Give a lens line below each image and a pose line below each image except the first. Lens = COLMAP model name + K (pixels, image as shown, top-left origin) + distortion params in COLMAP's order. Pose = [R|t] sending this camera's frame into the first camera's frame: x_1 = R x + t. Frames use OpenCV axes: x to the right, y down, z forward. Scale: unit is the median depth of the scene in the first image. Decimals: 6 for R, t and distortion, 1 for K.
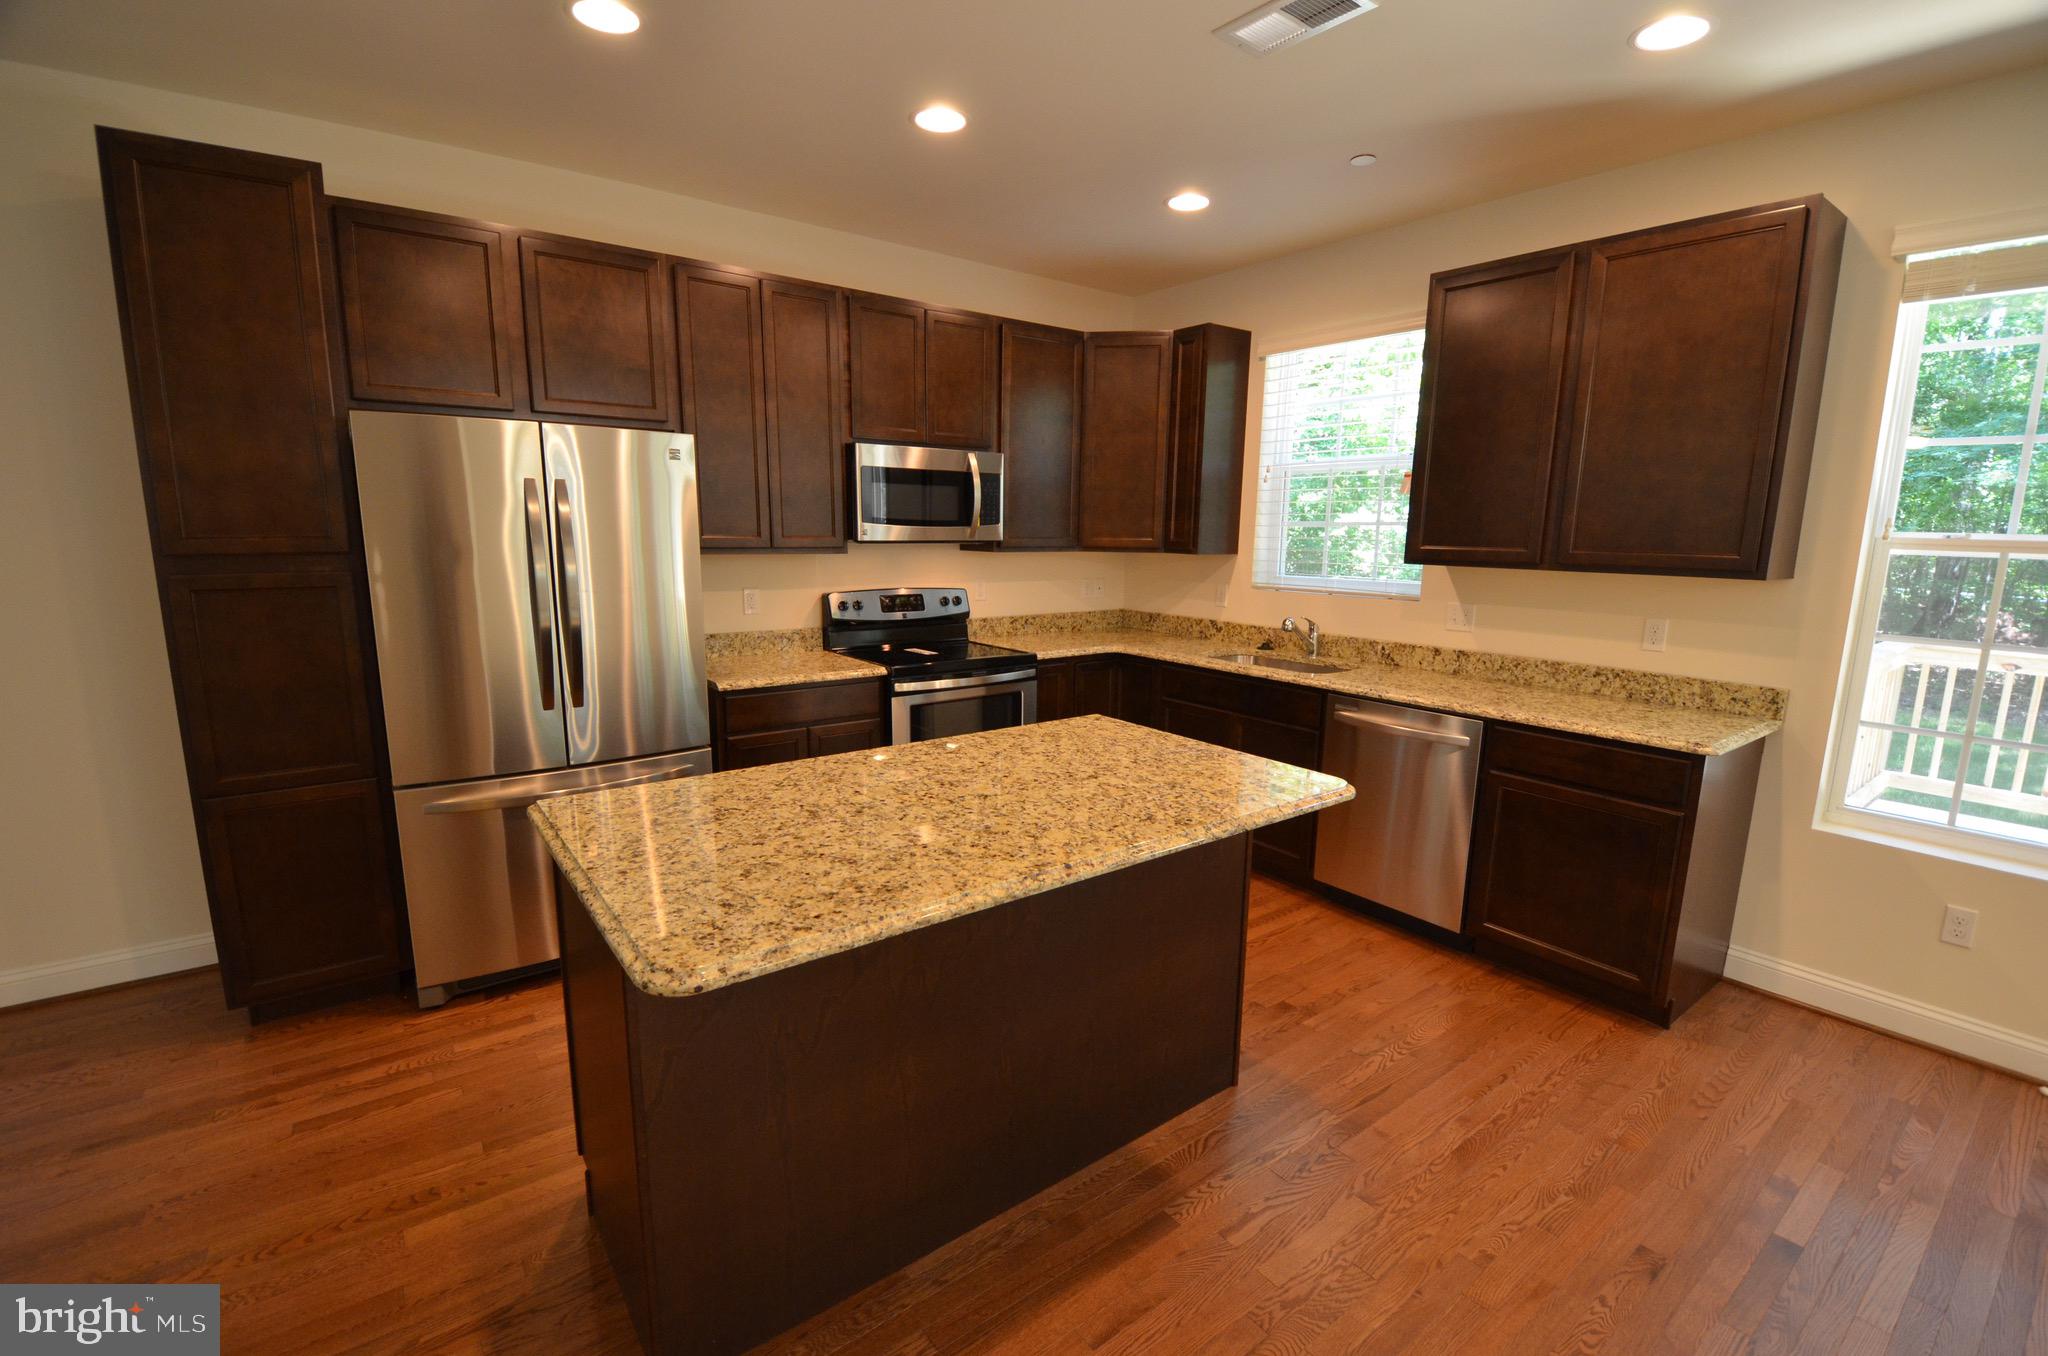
lens RADIAL K [[884.5, 0, 1027.5], [0, 884.5, 672.4], [0, 0, 1]] dist [-0.001328, -0.000331]
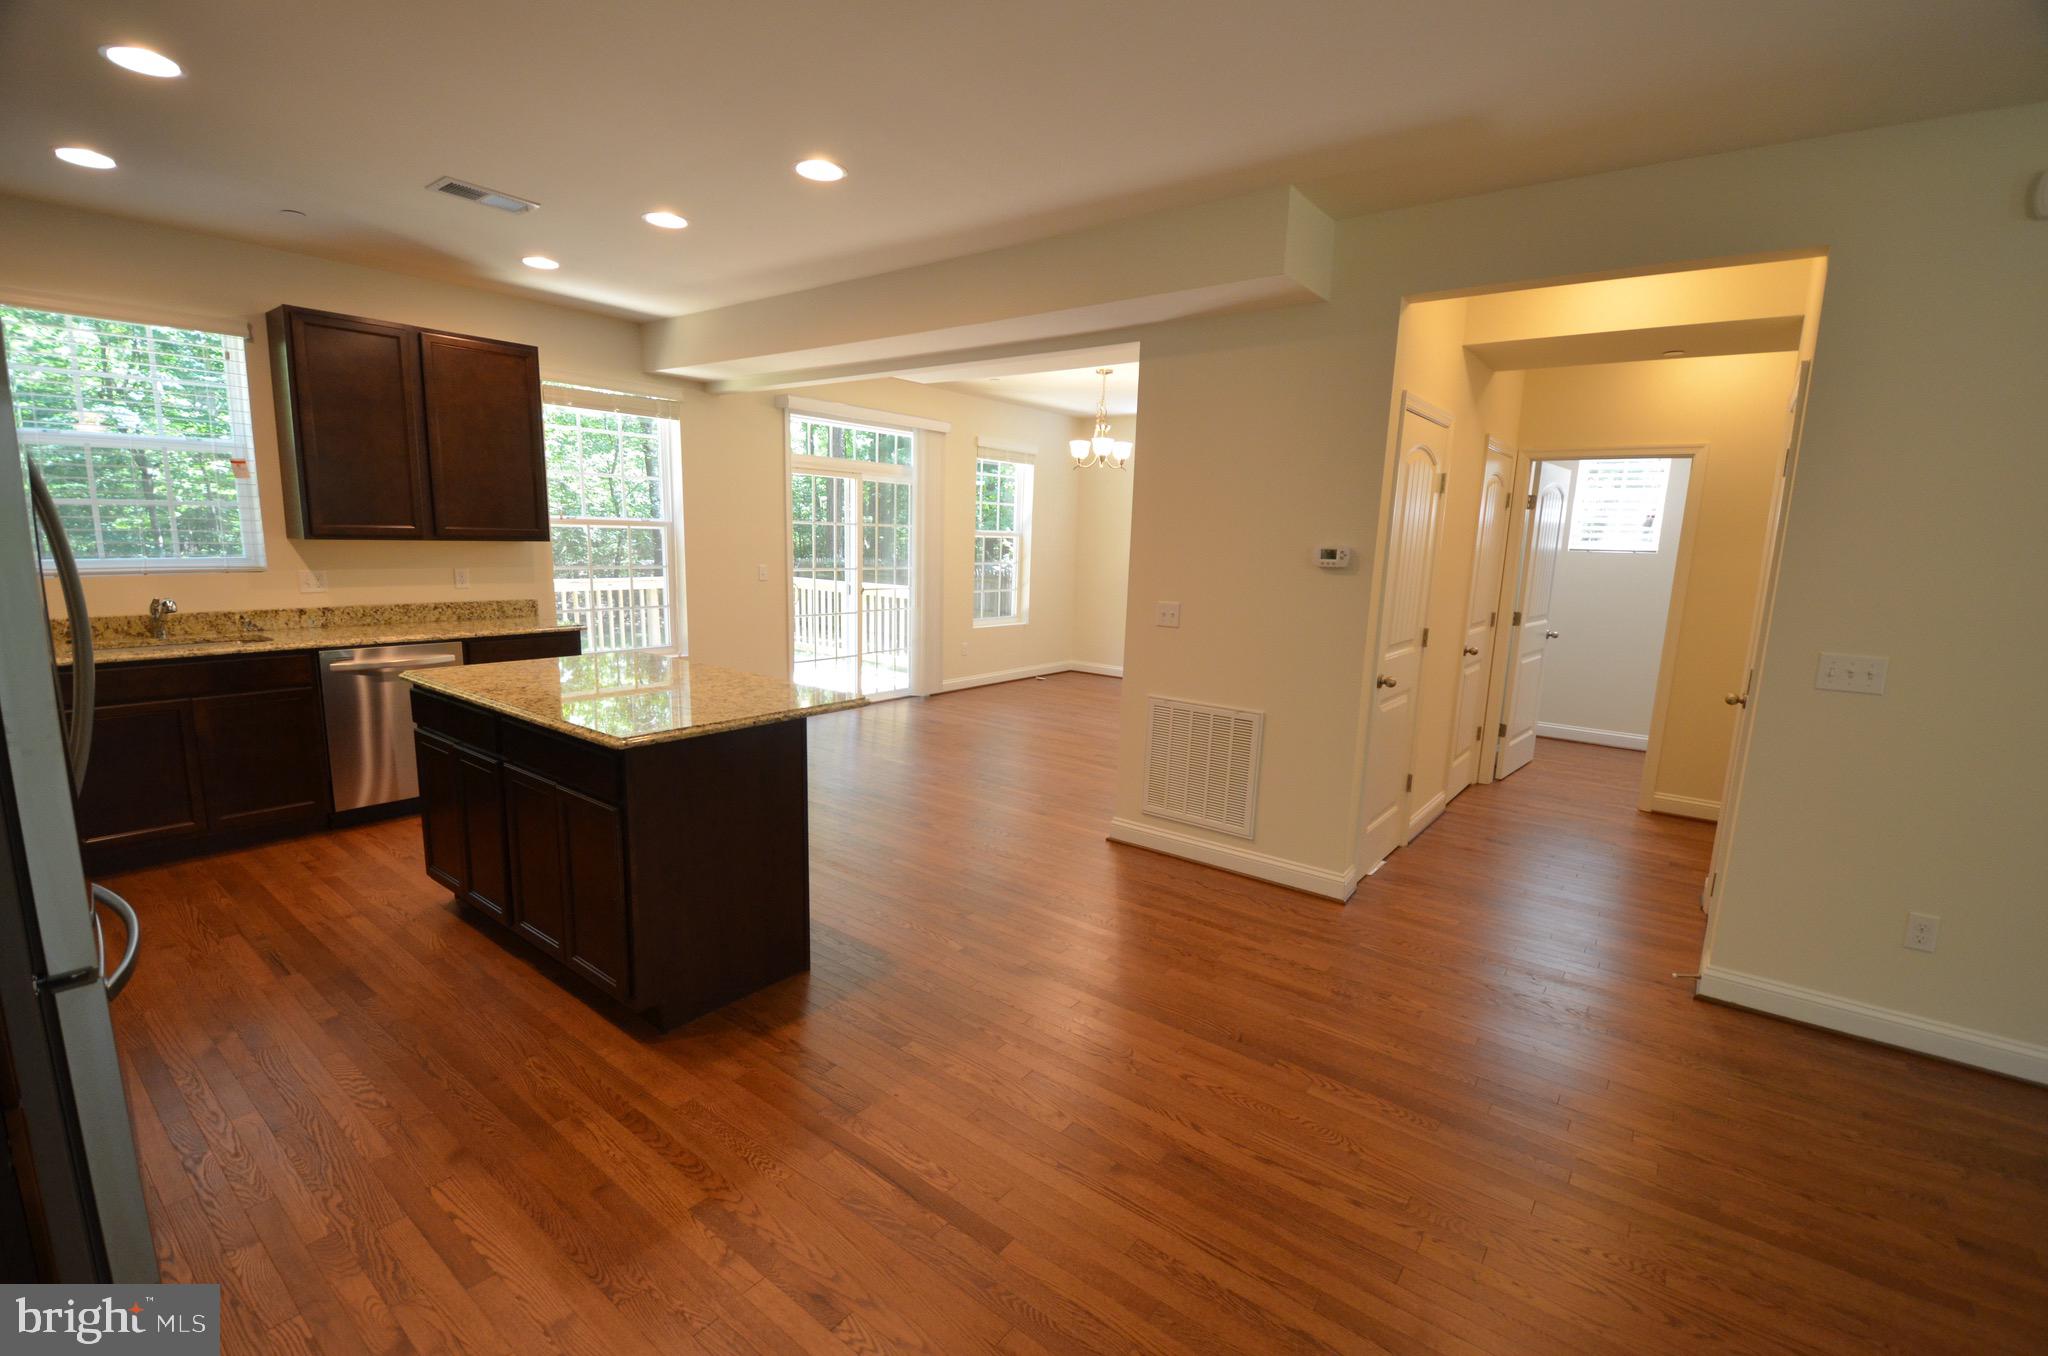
lens RADIAL K [[884.5, 0, 1022.5], [0, 884.5, 677.7], [0, 0, 1]] dist [-0.001328, -0.000331]
pose [[-0.221401, -0.182578, 0.957939, -0.895539], [0.128309, 0.968323, 0.214212, -0.066056], [-0.966705, 0.170339, -0.190961, 0.277515]]
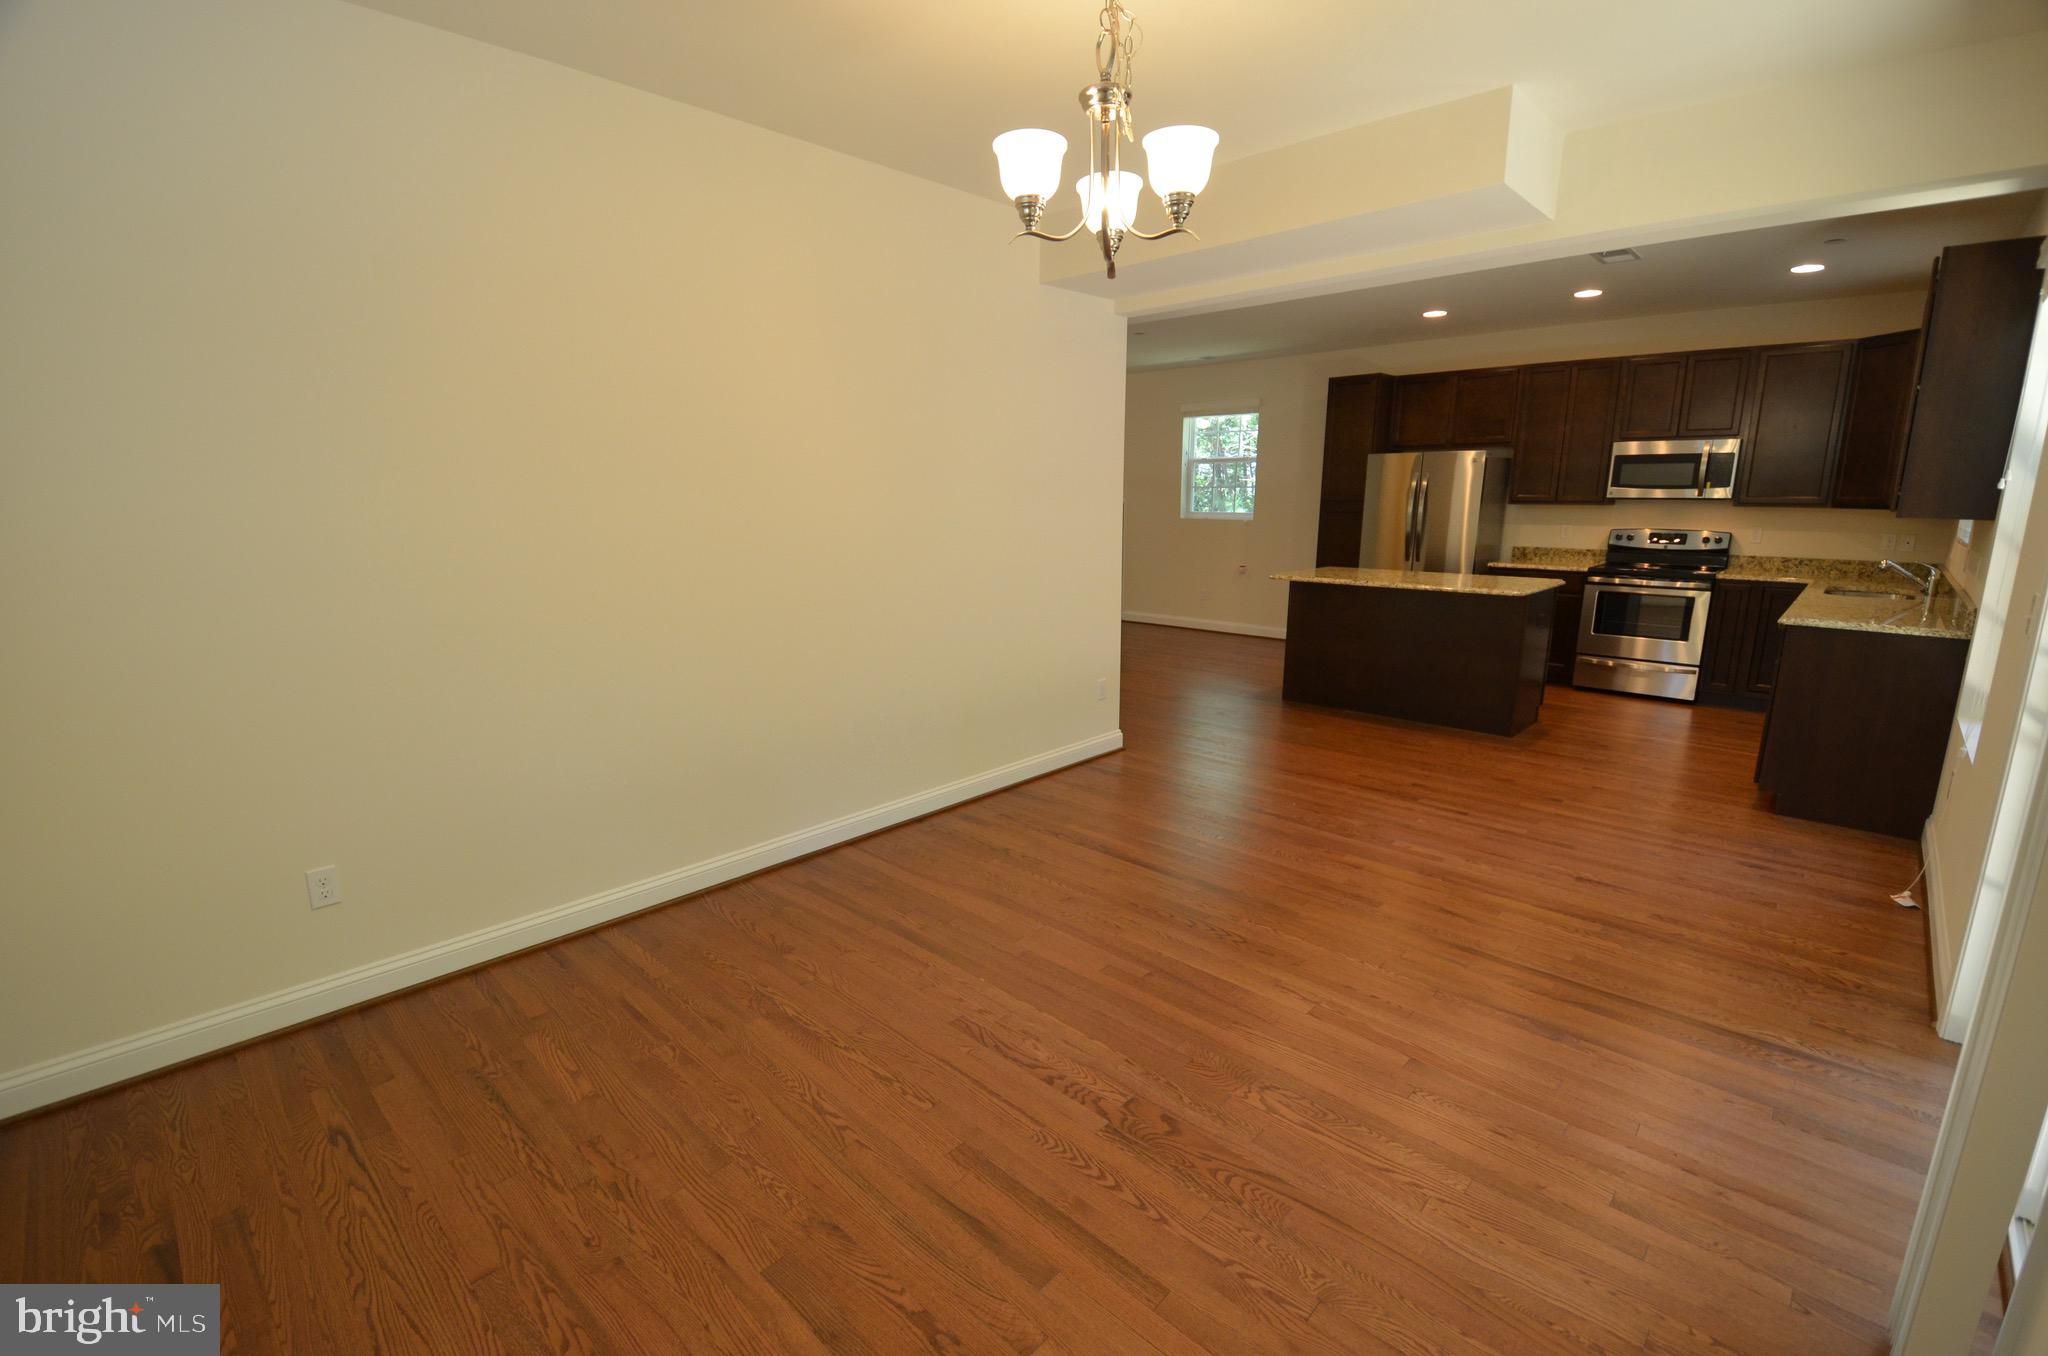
lens RADIAL K [[884.5, 0, 1030.3], [0, 884.5, 682.1], [0, 0, 1]] dist [-0.001328, -0.000331]
pose [[0.161122, 0.202869, -0.965859, 1.695587], [-0.160566, 0.970995, 0.177163, 0.099250], [0.973786, 0.126539, 0.189022, -0.501159]]
